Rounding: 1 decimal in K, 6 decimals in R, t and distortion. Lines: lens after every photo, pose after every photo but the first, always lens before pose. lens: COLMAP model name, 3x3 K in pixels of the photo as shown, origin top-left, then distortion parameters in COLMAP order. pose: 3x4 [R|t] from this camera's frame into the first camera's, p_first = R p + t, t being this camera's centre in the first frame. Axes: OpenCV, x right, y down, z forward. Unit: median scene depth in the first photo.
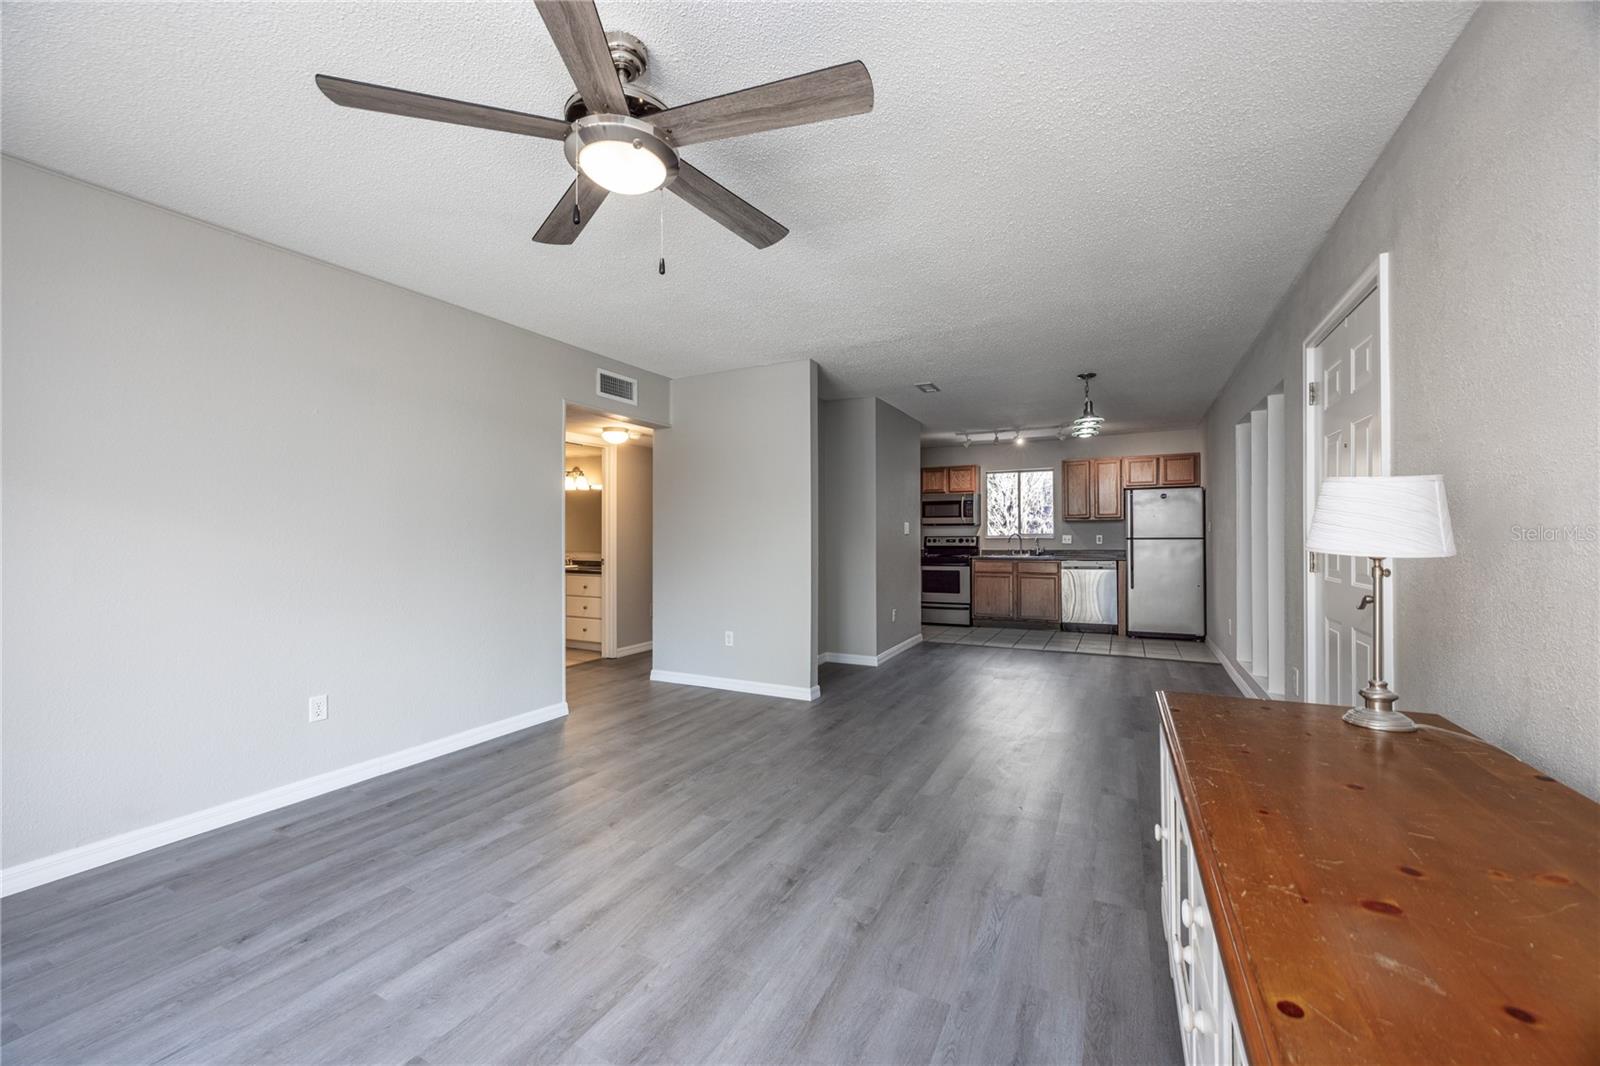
lens RADIAL K [[608.2, 0, 807.7], [0, 608.2, 534.8], [0, 0, 1]] dist [-0.001576, -0.000035]
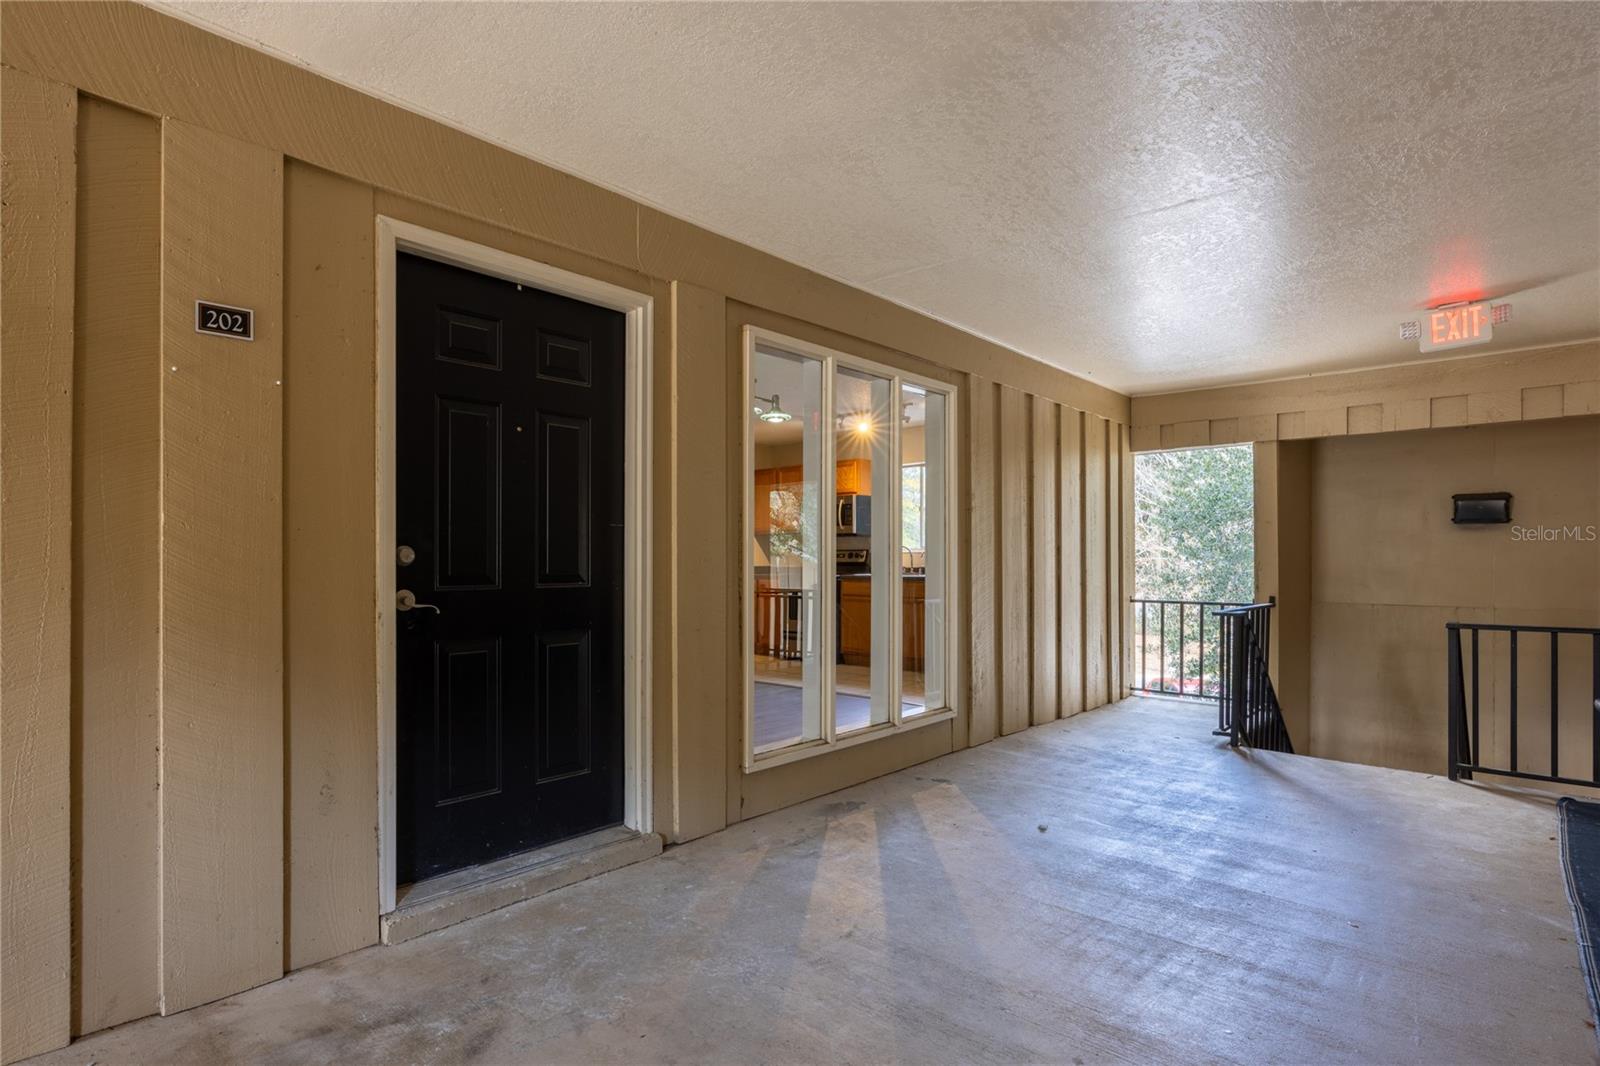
lens RADIAL K [[801.4, 0, 800.2], [0, 801.4, 554.9], [0, 0, 1]] dist [0.000058, 0.000000]
pose [[0.963363, 0.002562, -0.268189, 0.801174], [-0.001929, 0.999995, 0.002624, 0.010521], [0.268194, -0.002010, 0.963363, -0.020010]]
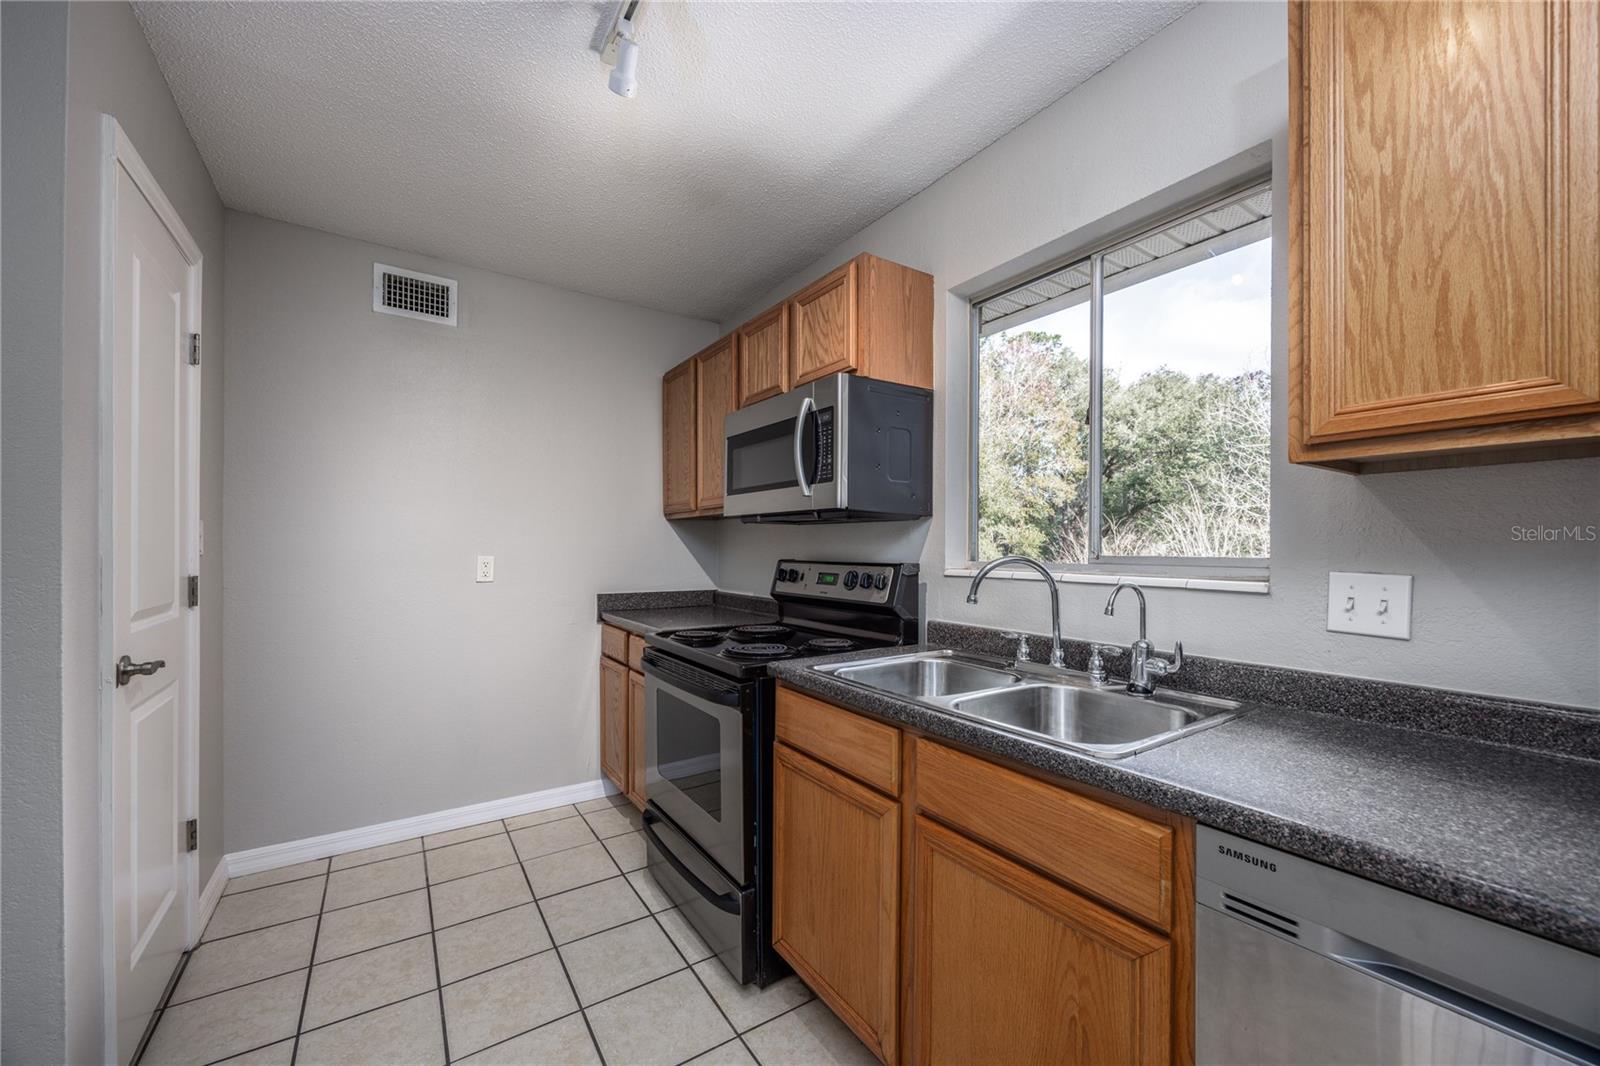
lens RADIAL K [[612.9, 0, 800.5], [0, 612.9, 547.5], [0, 0, 1]] dist [-0.001024, -0.000068]
pose [[0.877405, 0.007072, -0.479699, 0.612264], [-0.005121, 0.999972, 0.005377, -0.009260], [0.479724, -0.002261, 0.877417, 1.312075]]
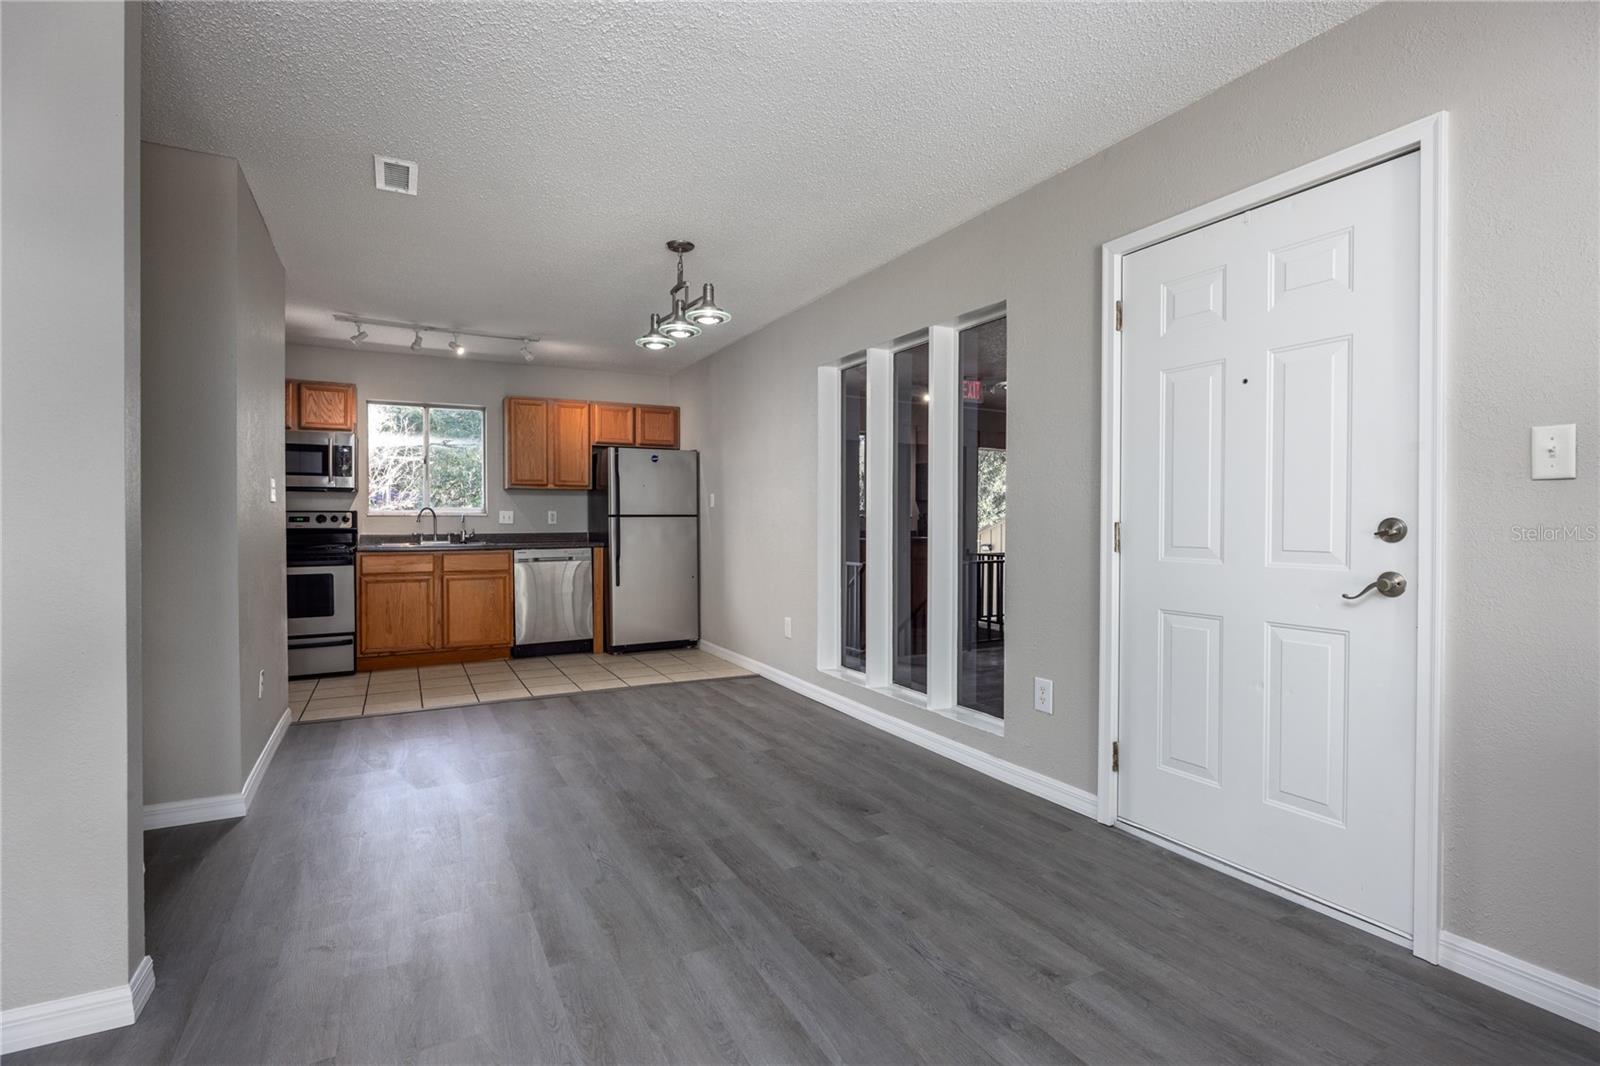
lens RADIAL K [[752.8, 0, 790.0], [0, 752.8, 530.0], [0, 0, 1]] dist [-0.003843, -0.000084]
pose [[0.576591, -0.007112, 0.817002, -0.098385], [-0.006035, 0.999898, 0.012963, 0.014219], [-0.817010, -0.012405, 0.576489, 0.454398]]
